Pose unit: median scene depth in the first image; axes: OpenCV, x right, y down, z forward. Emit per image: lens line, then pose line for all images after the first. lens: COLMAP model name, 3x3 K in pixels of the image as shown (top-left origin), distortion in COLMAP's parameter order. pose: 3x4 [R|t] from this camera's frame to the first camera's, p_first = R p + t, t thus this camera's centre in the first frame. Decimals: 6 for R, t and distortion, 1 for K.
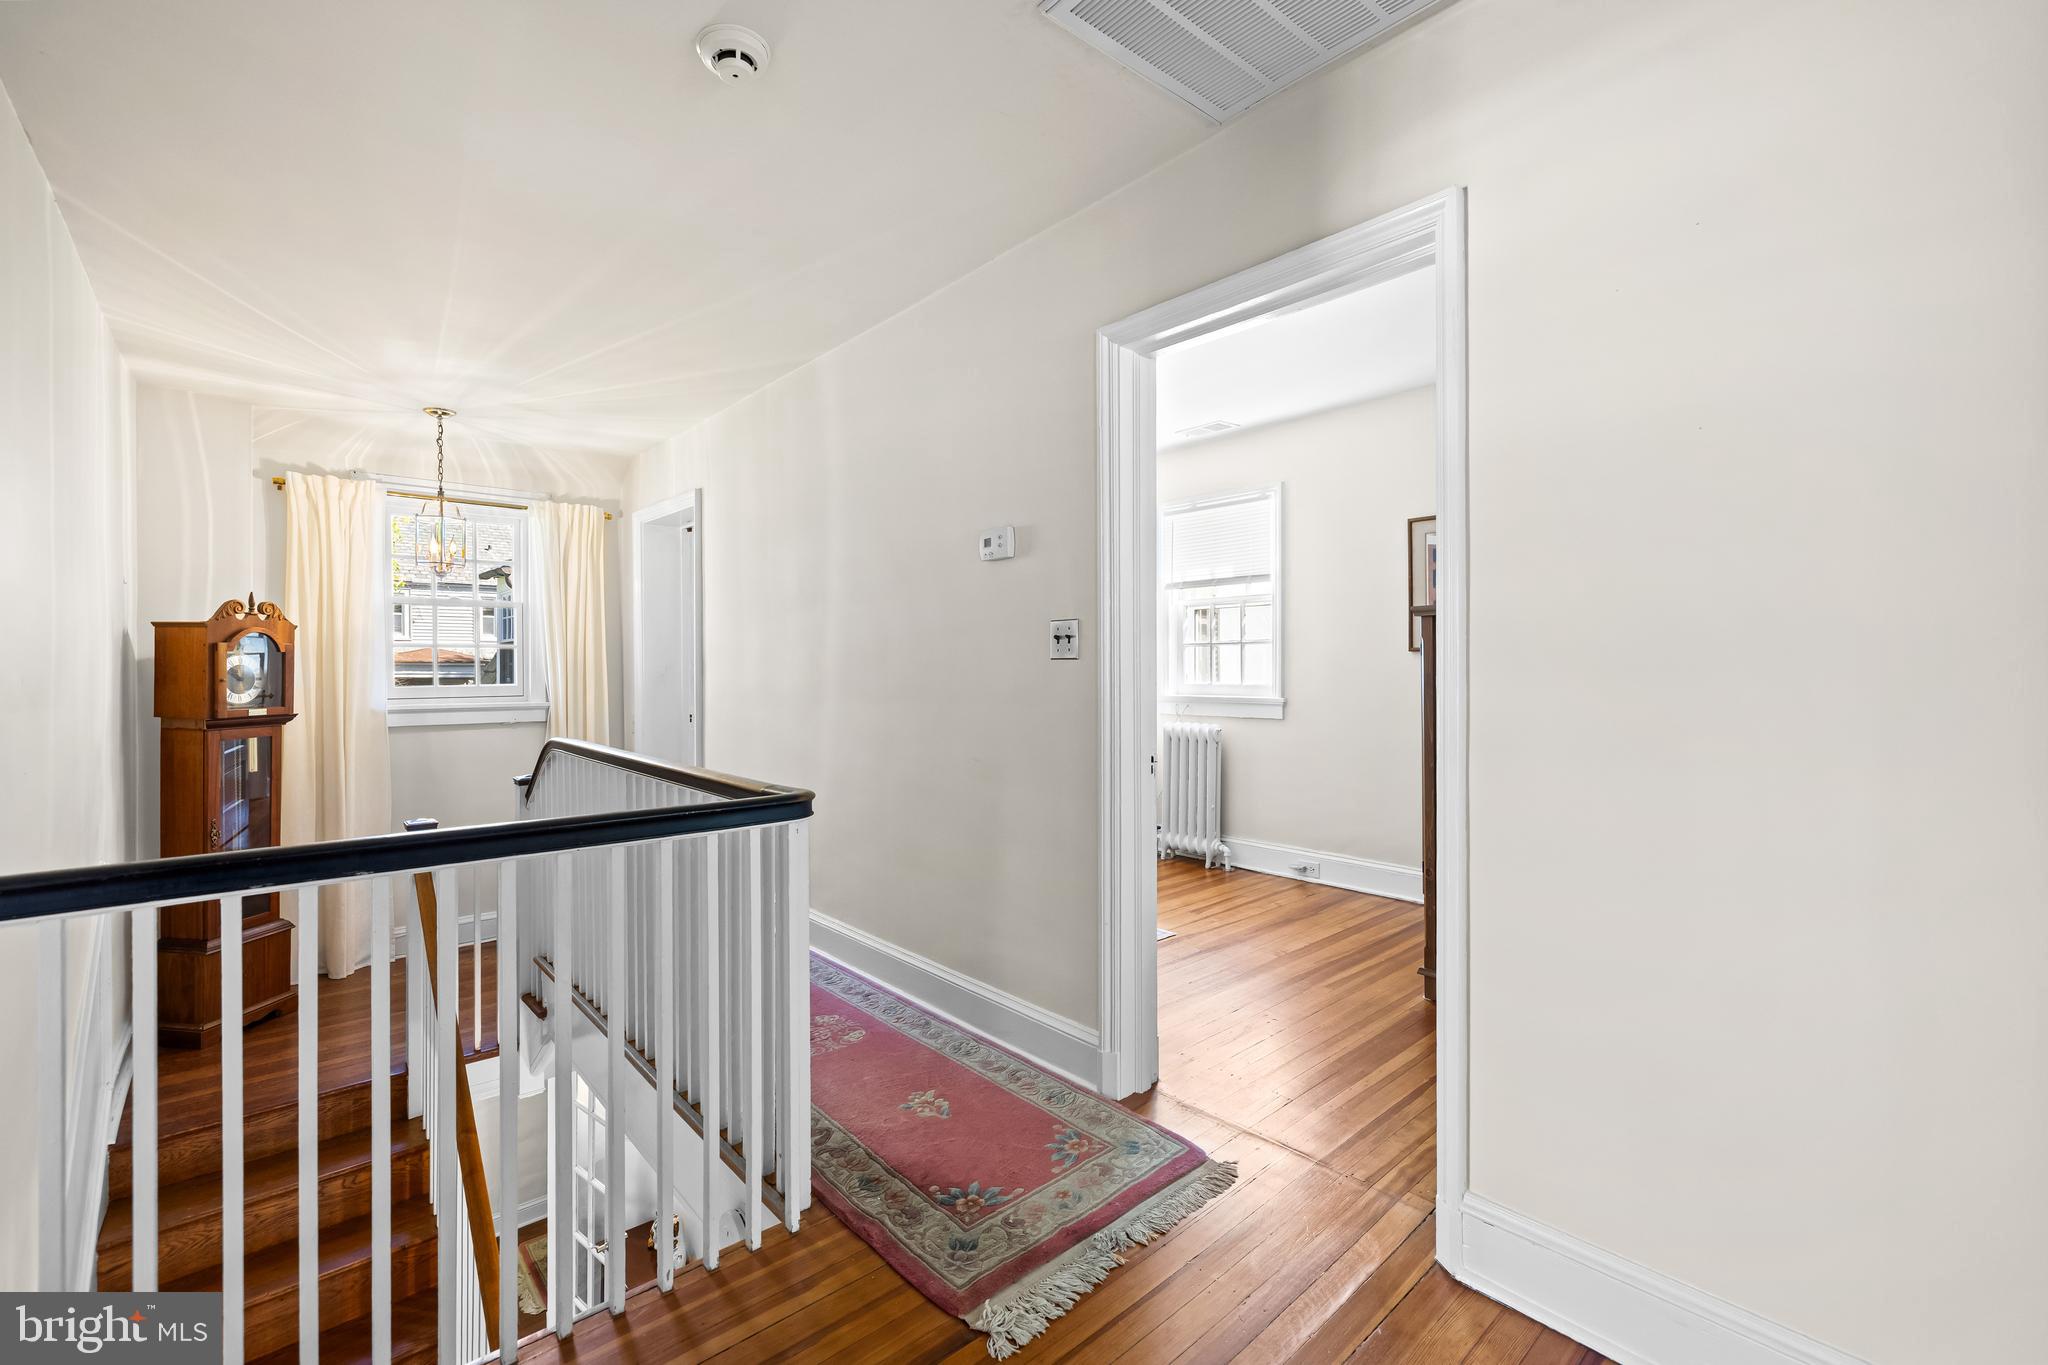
lens RADIAL K [[867.7, 0, 1019.2], [0, 867.7, 666.7], [0, 0, 1]] dist [0.002301, 0.000426]
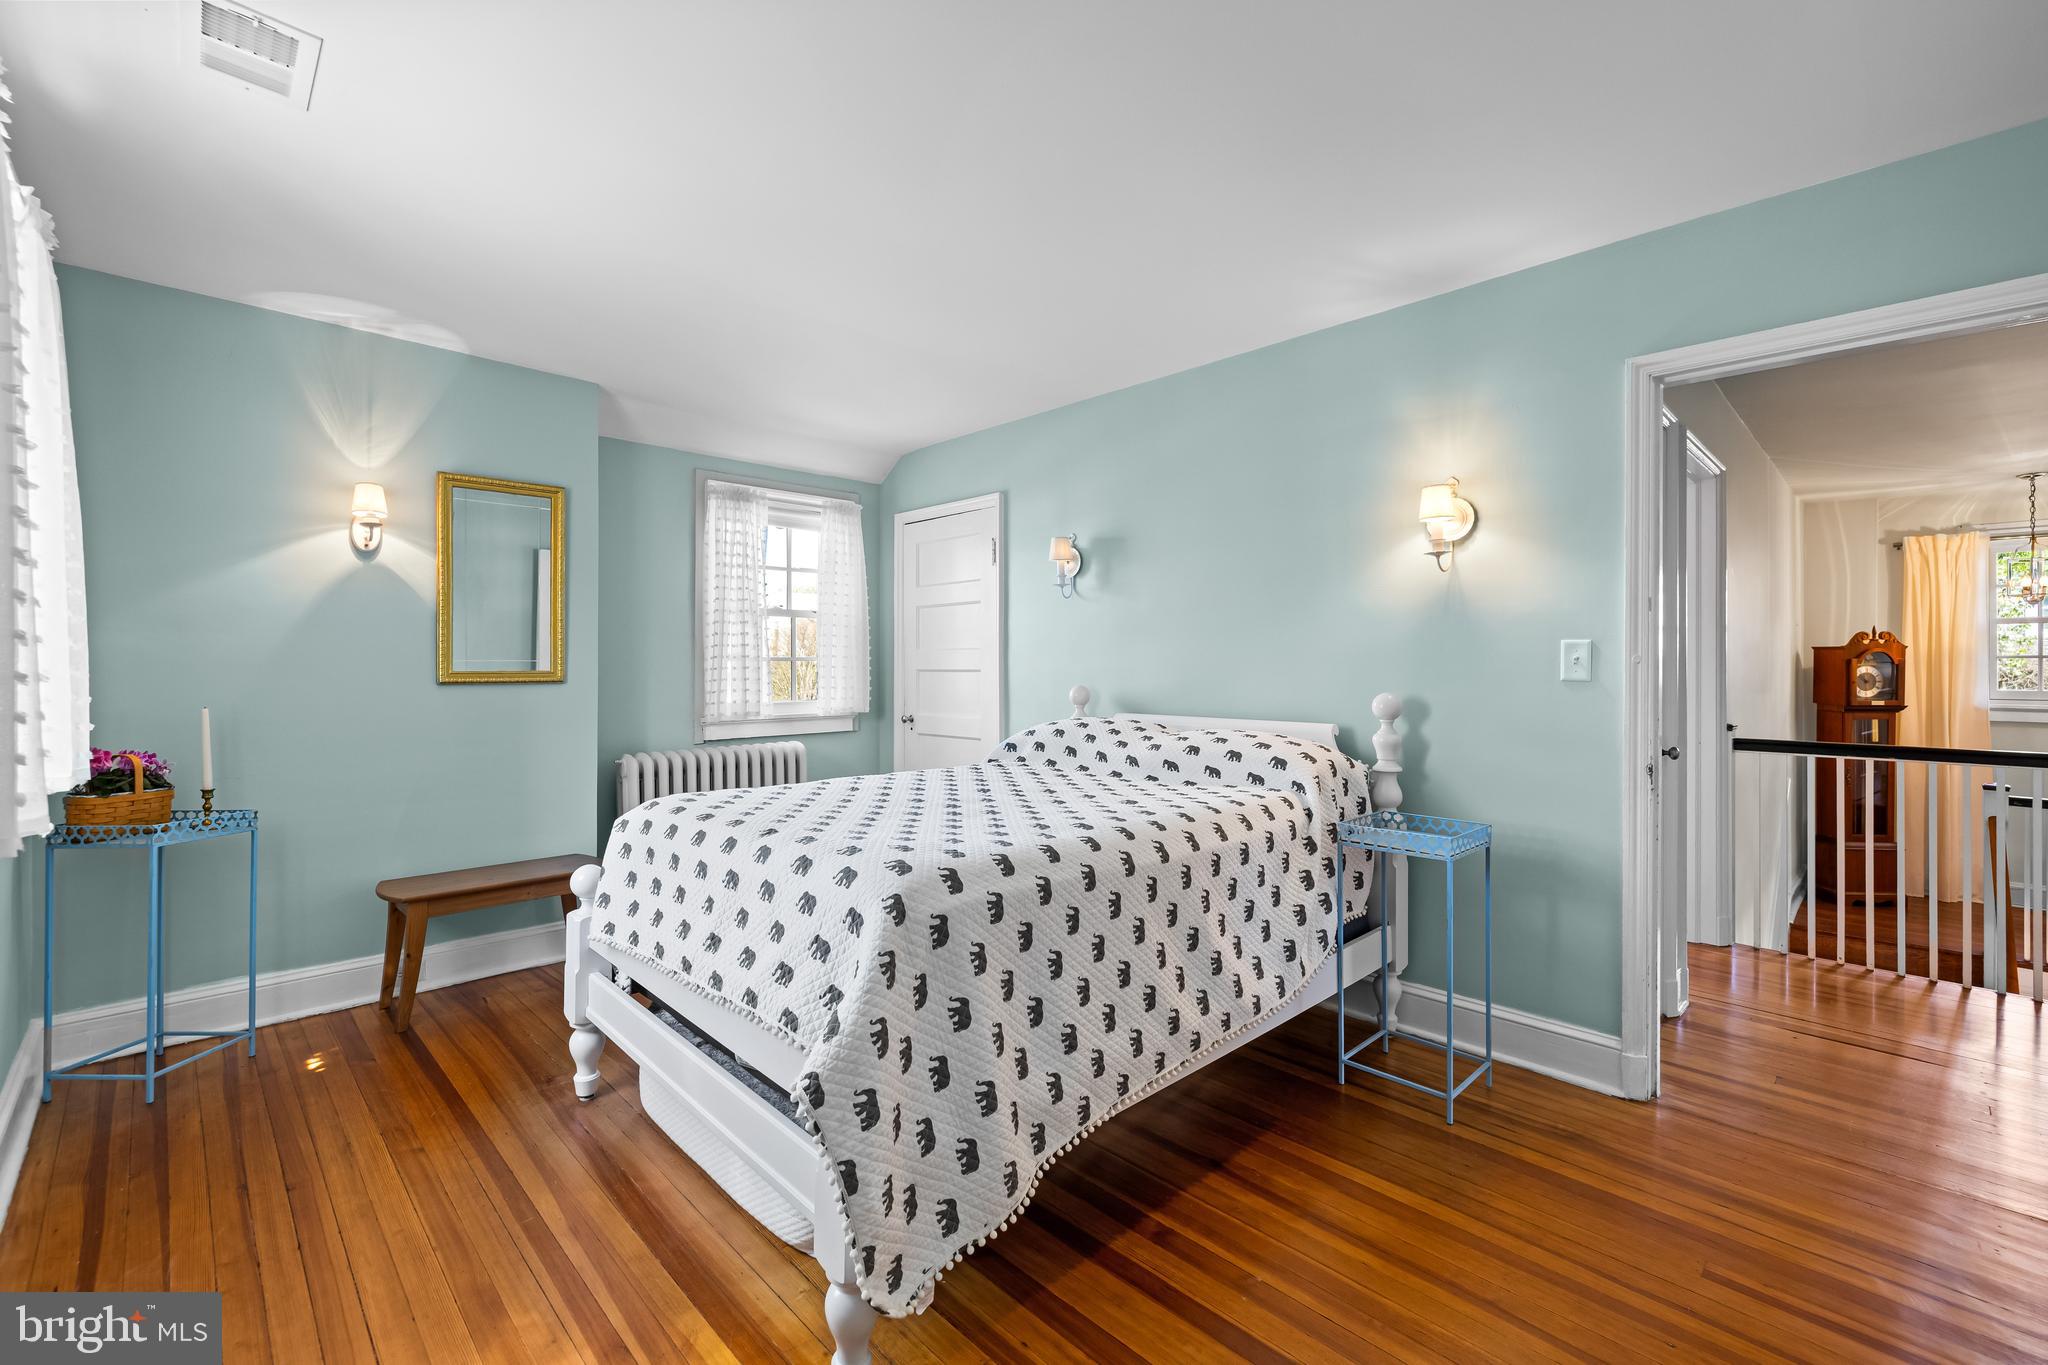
lens RADIAL K [[867.7, 0, 1004.2], [0, 867.7, 664.5], [0, 0, 1]] dist [0.002301, 0.000426]
pose [[0.039996, 0.000627, -0.999200, 0.587154], [-0.002997, 0.999995, 0.000507, -0.012070], [0.999195, 0.002975, 0.039998, -0.594283]]
